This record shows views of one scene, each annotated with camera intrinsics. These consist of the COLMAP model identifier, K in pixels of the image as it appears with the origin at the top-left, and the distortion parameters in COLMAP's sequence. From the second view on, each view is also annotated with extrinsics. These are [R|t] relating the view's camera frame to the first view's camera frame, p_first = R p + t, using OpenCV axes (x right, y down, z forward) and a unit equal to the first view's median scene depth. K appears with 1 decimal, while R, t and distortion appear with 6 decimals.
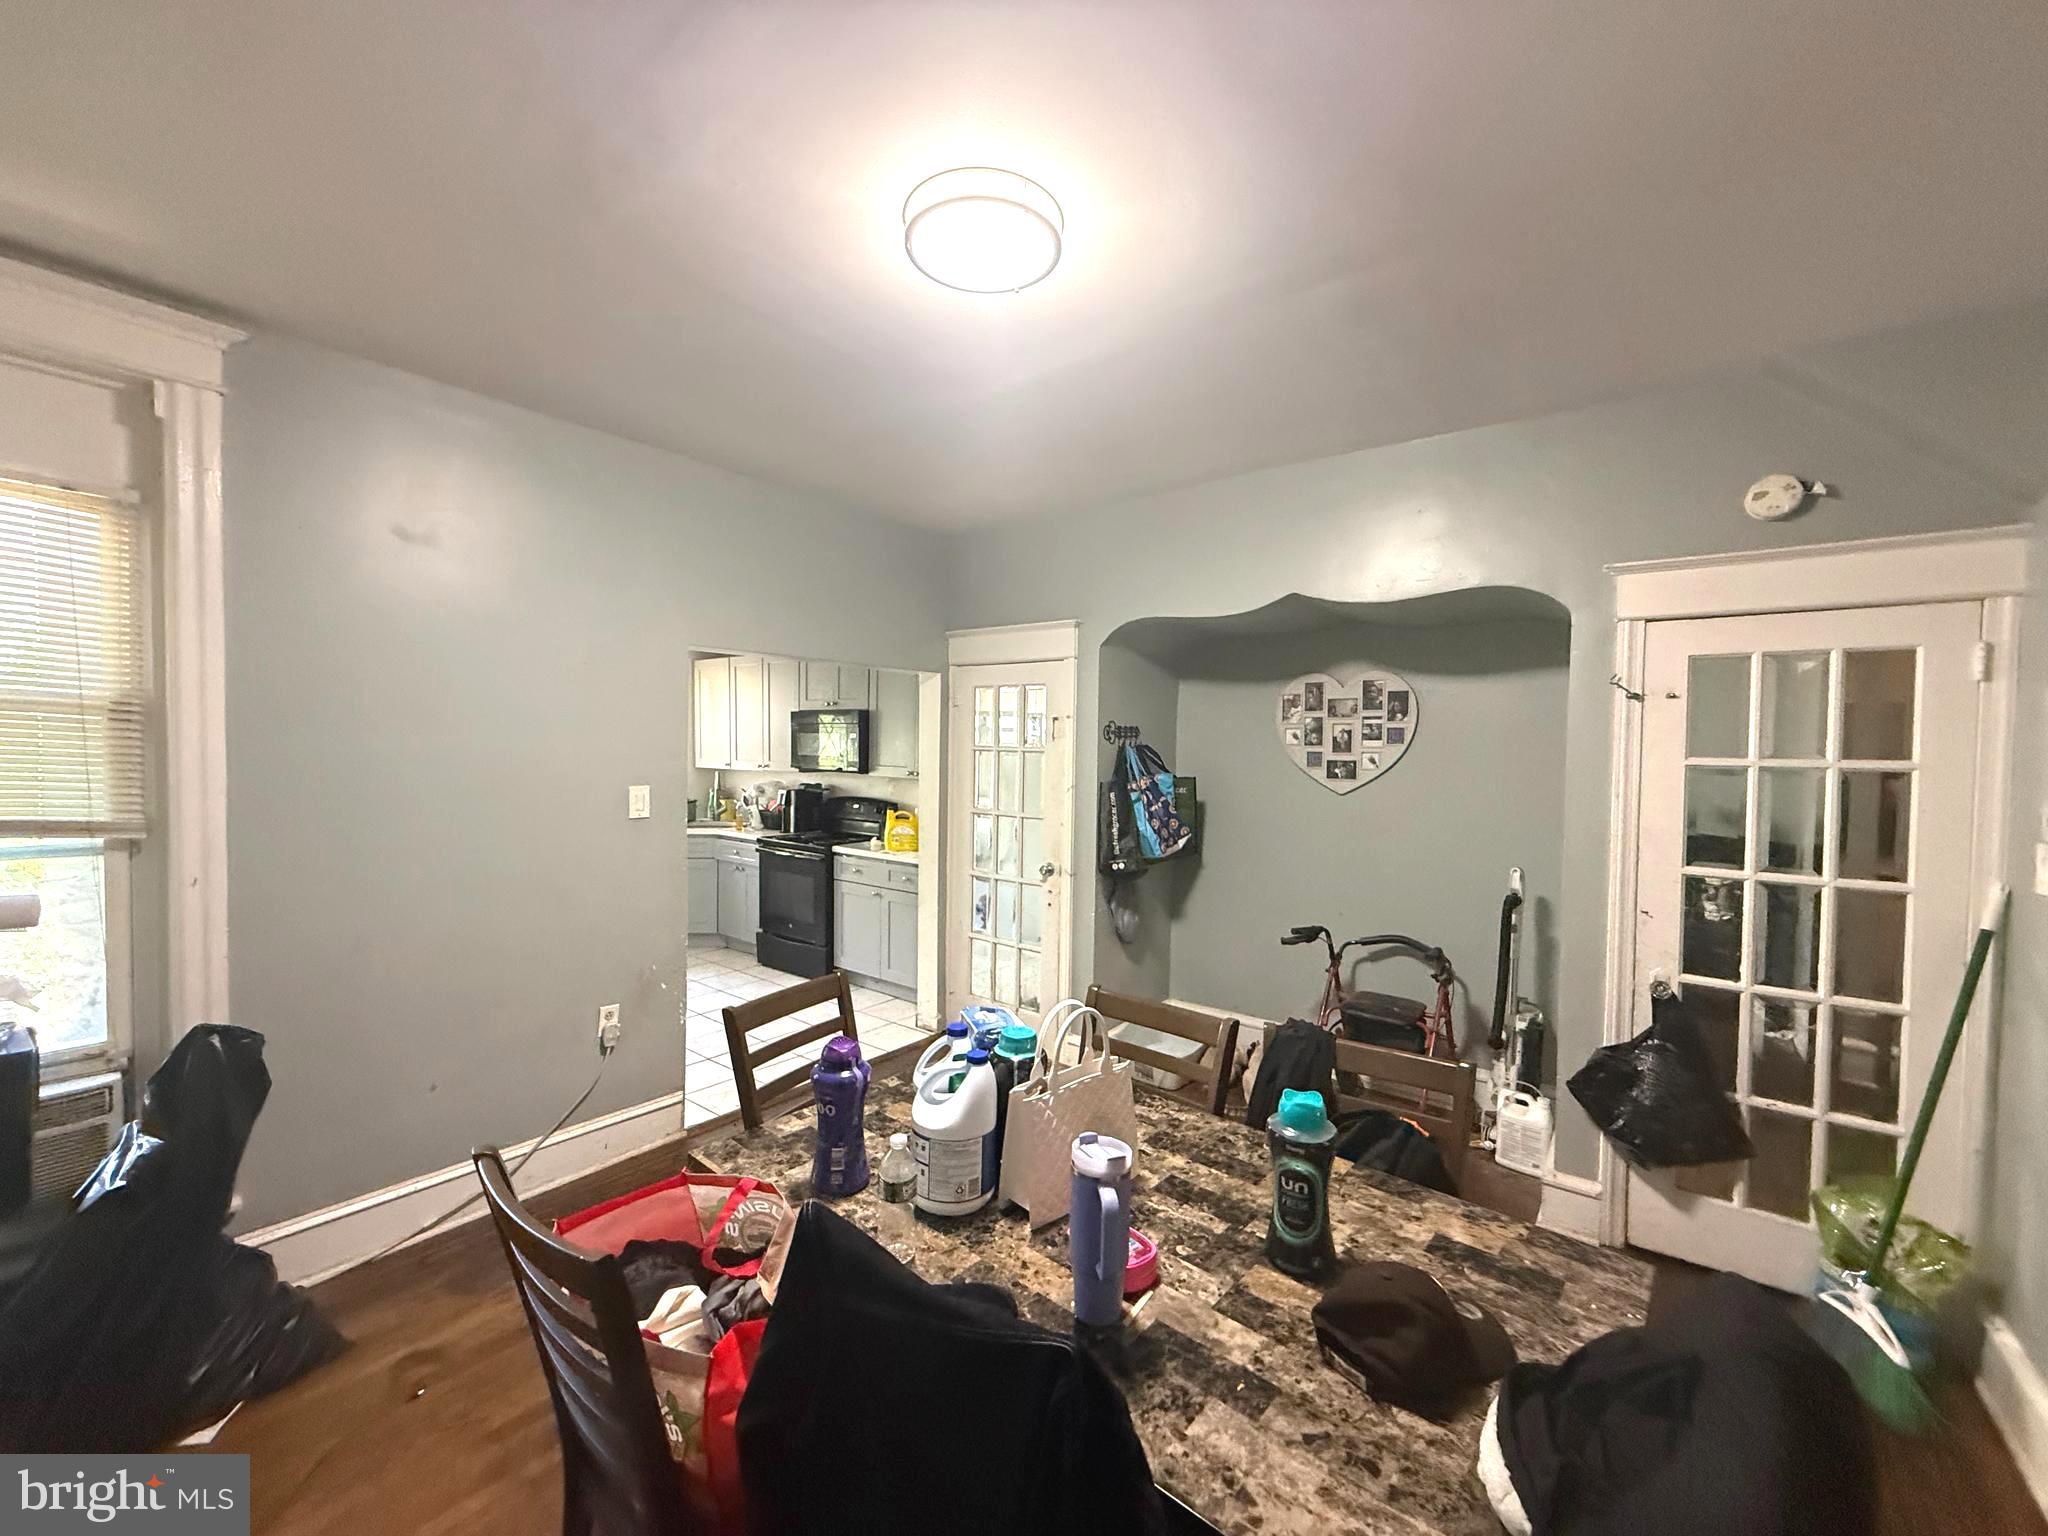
lens RADIAL K [[814.5, 0, 1019.7], [0, 814.5, 769.3], [0, 0, 1]] dist [-0.000412, -0.000114]
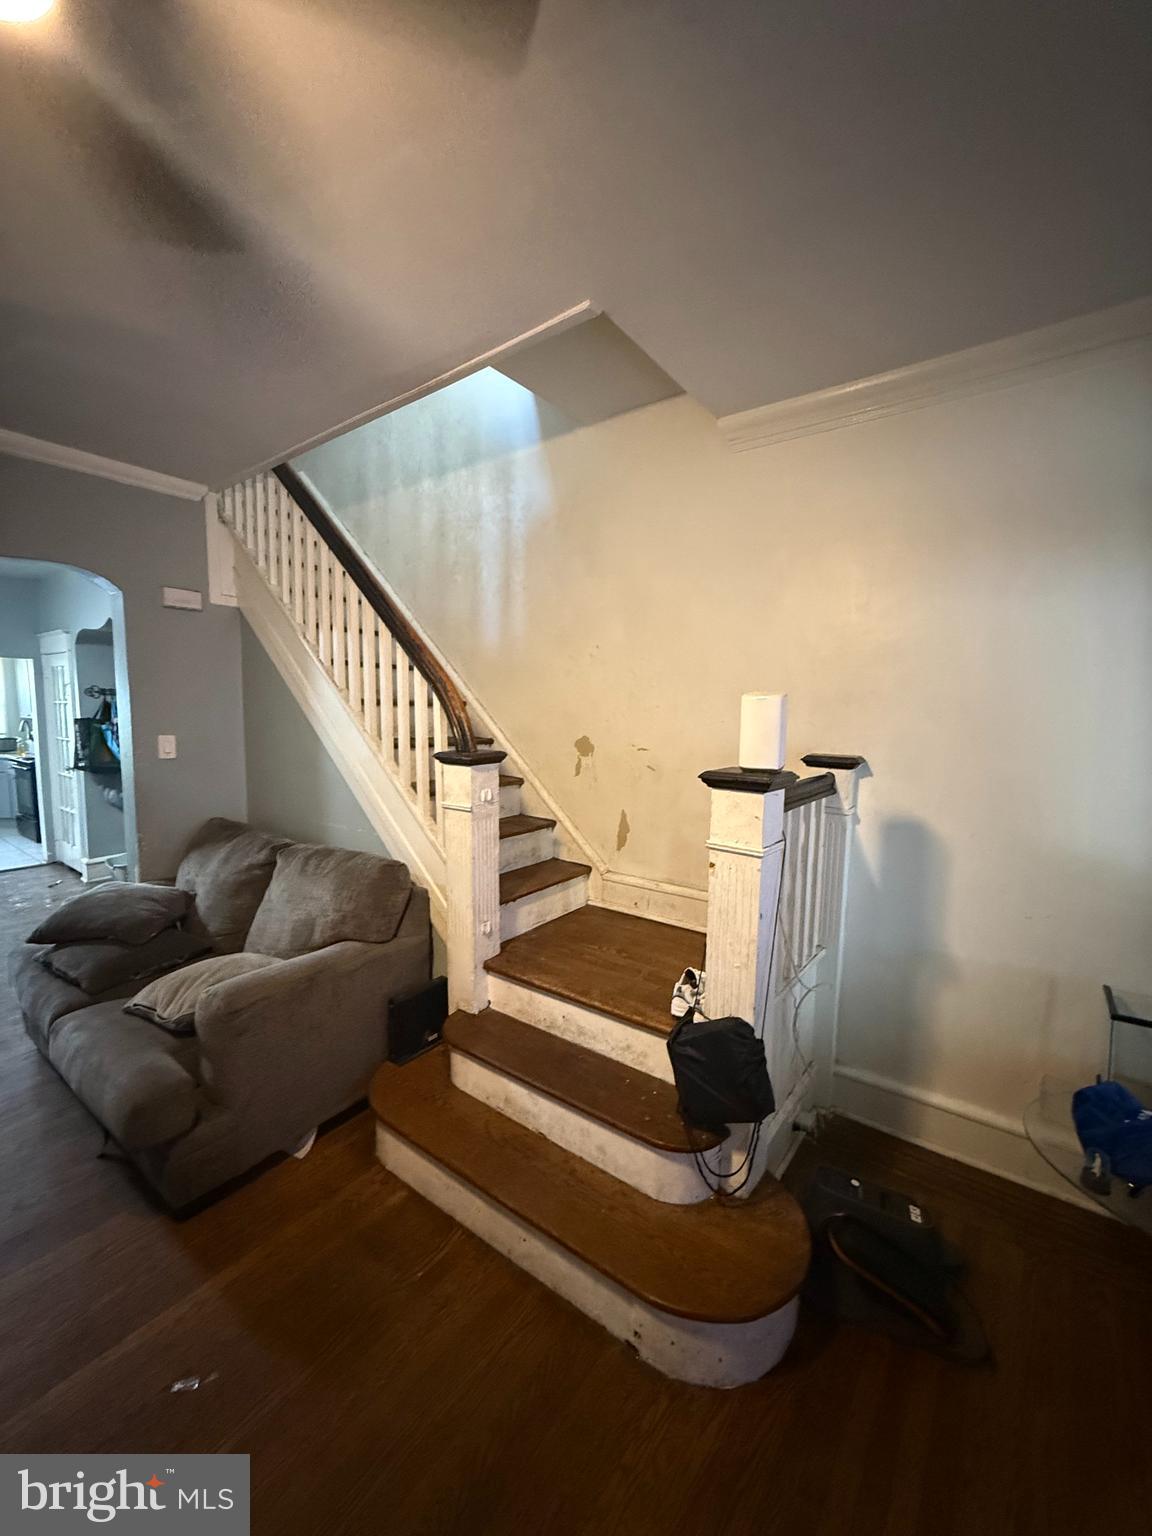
lens RADIAL K [[610.9, 0, 574.8], [0, 610.9, 765.2], [0, 0, 1]] dist [-0.000412, -0.000114]
pose [[0.999803, -0.005276, 0.019138, 0.776911], [0.004054, 0.997984, 0.063341, 0.023708], [-0.019433, -0.063251, 0.997808, -0.257928]]
